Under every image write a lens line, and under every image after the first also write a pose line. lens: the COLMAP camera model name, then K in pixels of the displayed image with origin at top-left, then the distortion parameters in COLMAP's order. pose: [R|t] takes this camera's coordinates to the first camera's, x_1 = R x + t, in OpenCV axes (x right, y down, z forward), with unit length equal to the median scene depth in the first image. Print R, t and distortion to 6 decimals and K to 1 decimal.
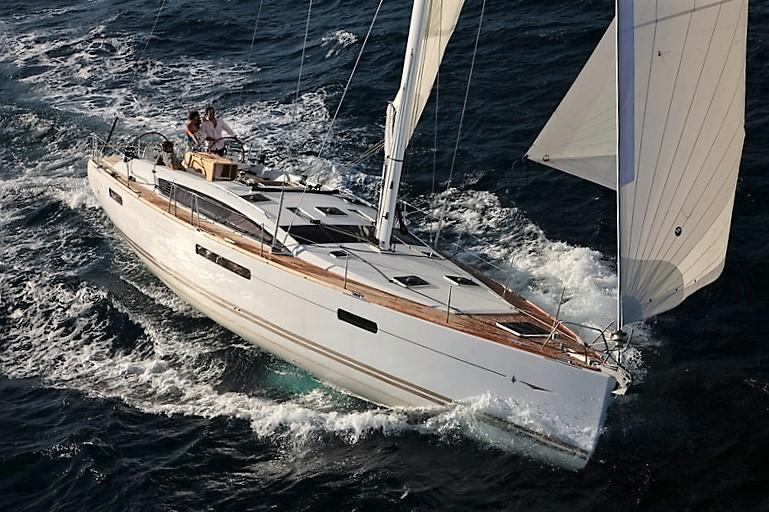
lens RADIAL K [[1557.1, 0, 384.5], [0, 1557.1, 256.0], [0, 0, 1]] dist [0.011851, 0.109378]
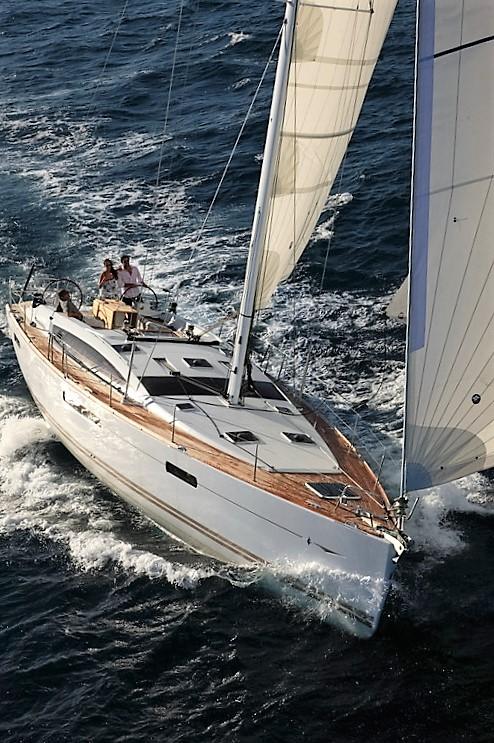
lens RADIAL K [[1504.4, 0, 247.0], [0, 1504.4, 371.5], [0, 0, 1]] dist [0.011851, 0.109378]
pose [[0.989146, 0.029682, -0.143910, 0.151360], [-0.031036, 0.999492, -0.007178, -0.018264], [0.143623, 0.011566, 0.989565, 0.027298]]
